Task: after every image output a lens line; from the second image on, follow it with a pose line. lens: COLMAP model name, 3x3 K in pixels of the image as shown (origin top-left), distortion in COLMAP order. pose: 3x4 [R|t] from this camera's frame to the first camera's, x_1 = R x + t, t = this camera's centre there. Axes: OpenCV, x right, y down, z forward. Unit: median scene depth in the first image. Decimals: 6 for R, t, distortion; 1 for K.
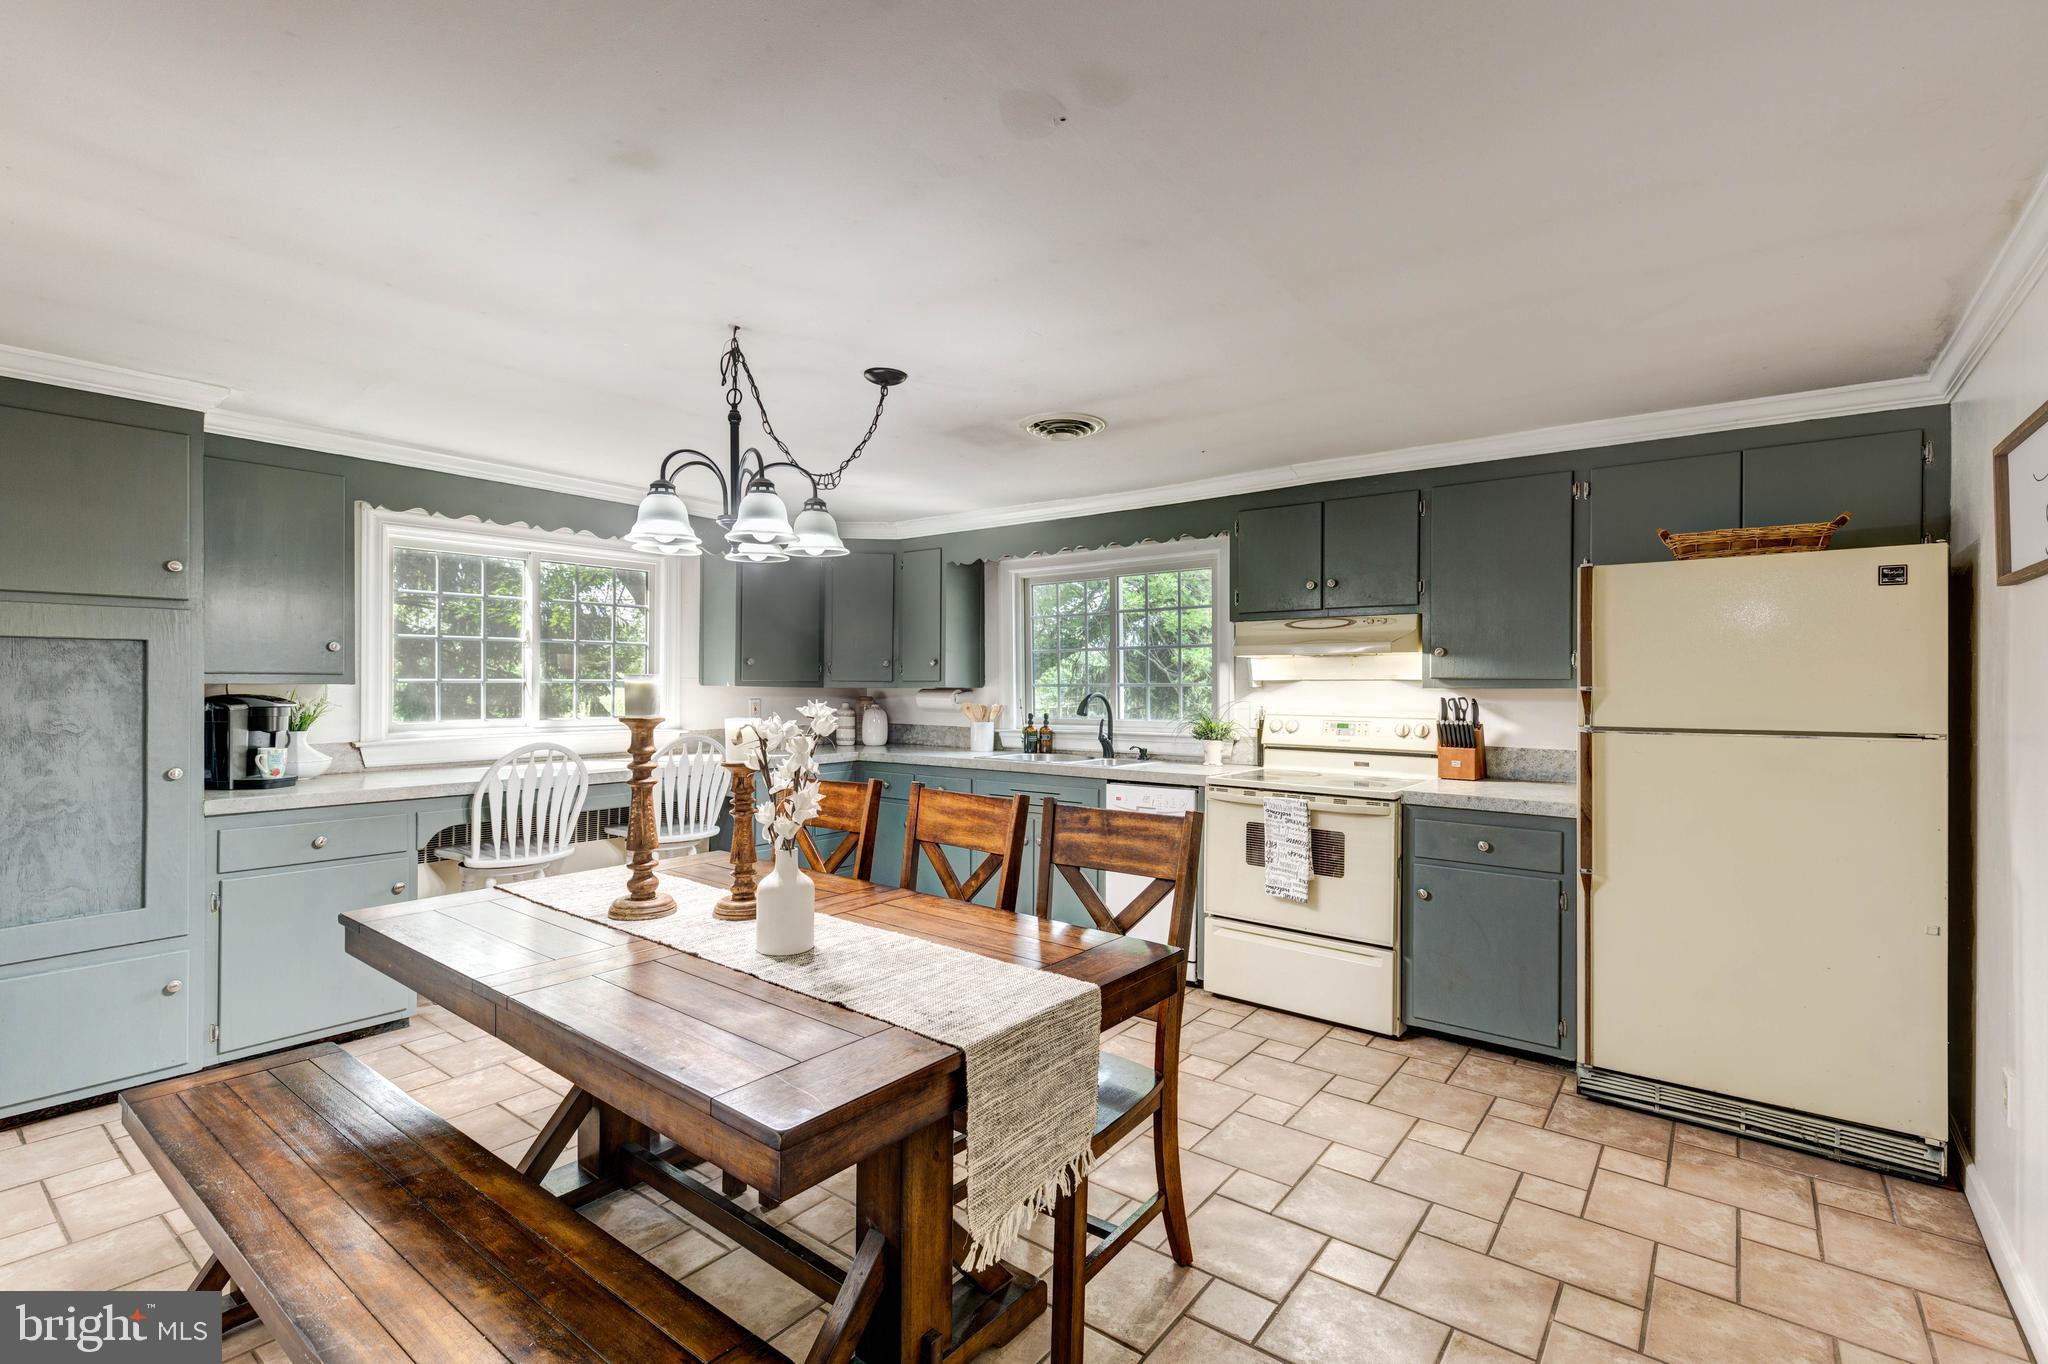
lens RADIAL K [[936.9, 0, 1020.3], [0, 936.9, 686.7], [0, 0, 1]] dist [-0.000406, -0.000930]
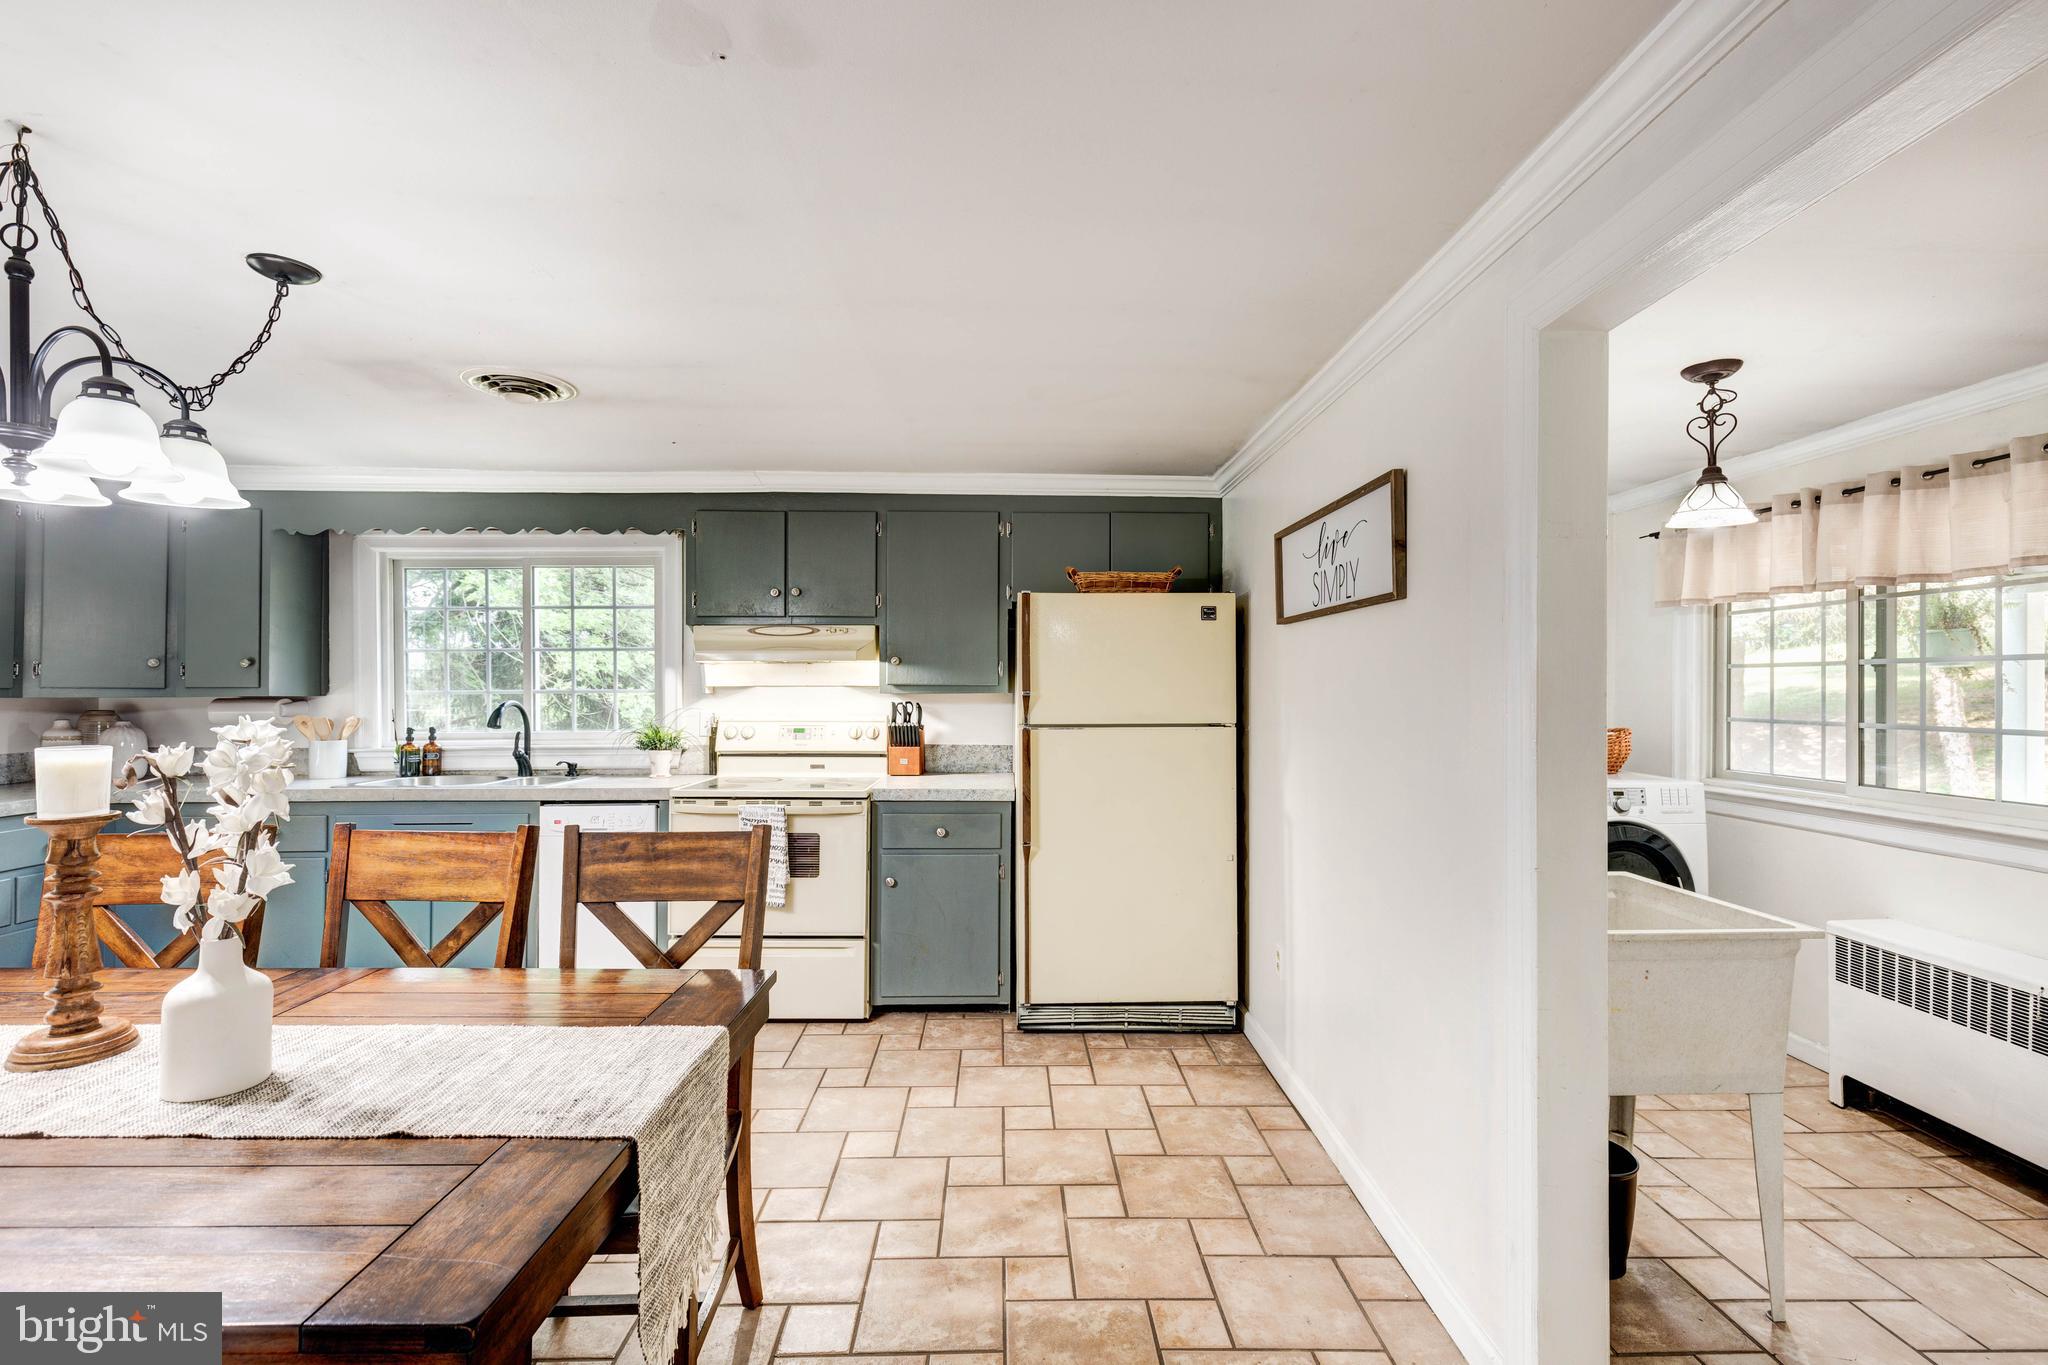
lens RADIAL K [[921.1, 0, 1039.9], [0, 921.1, 684.9], [0, 0, 1]] dist [0.001649, -0.001168]
pose [[0.766486, 0.000661, 0.642260, -0.151759], [0.004529, 0.999969, -0.006433, -0.001124], [-0.642245, 0.007840, 0.766460, 0.074937]]
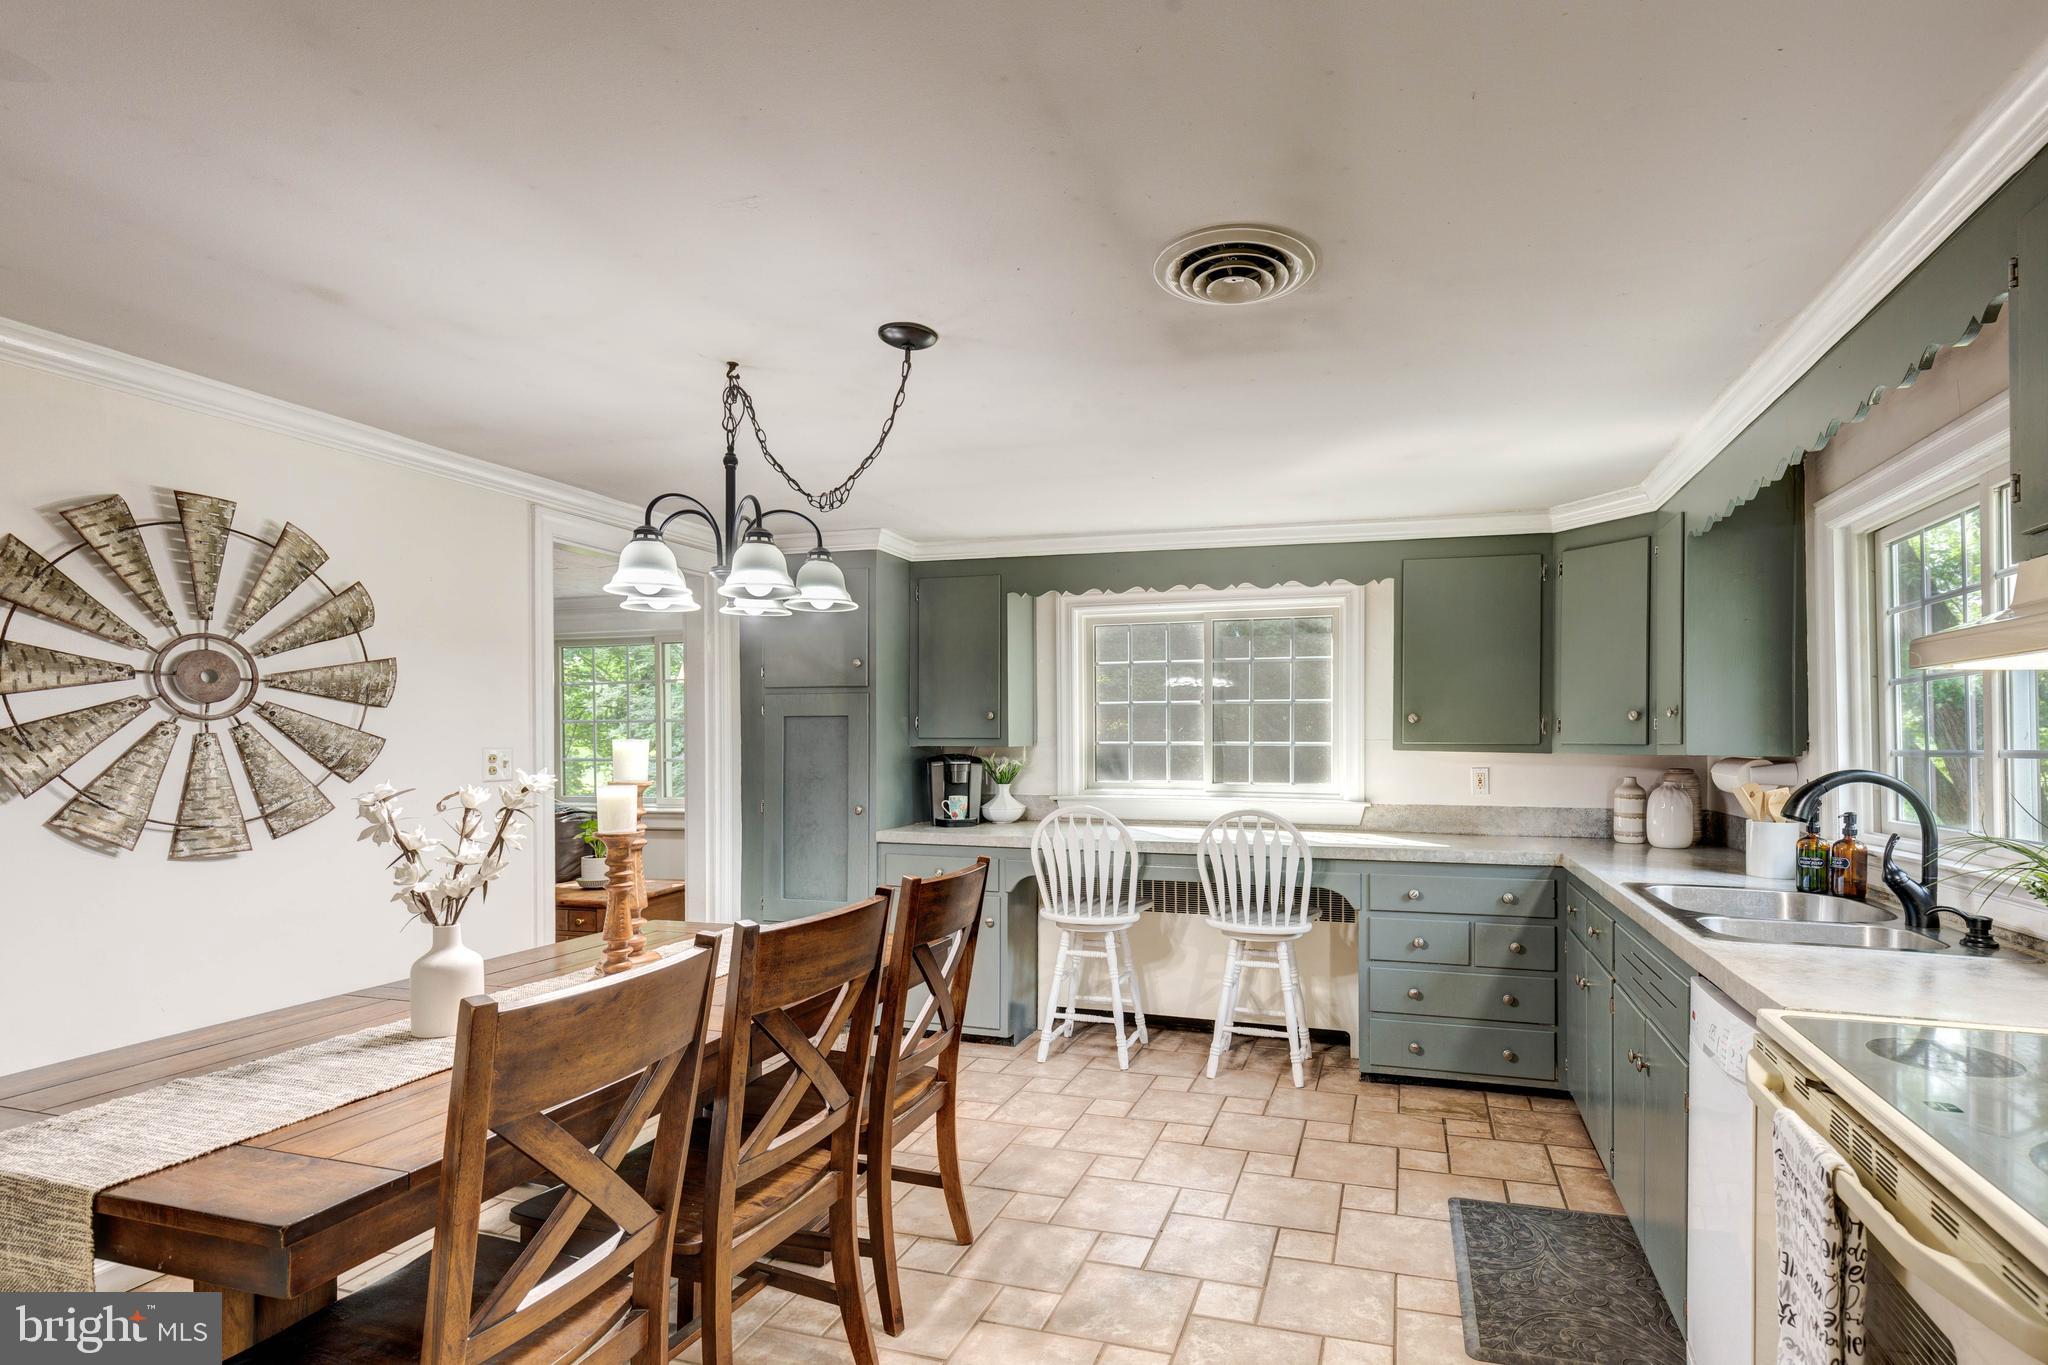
lens RADIAL K [[975.2, 0, 1129.8], [0, 975.2, 736.9], [0, 0, 1]] dist [0.010555, -0.001715]
pose [[0.384448, -0.006047, -0.923127, 0.632913], [-0.005266, 0.999948, -0.008744, -0.006551], [0.923132, 0.008223, 0.384396, 0.858761]]
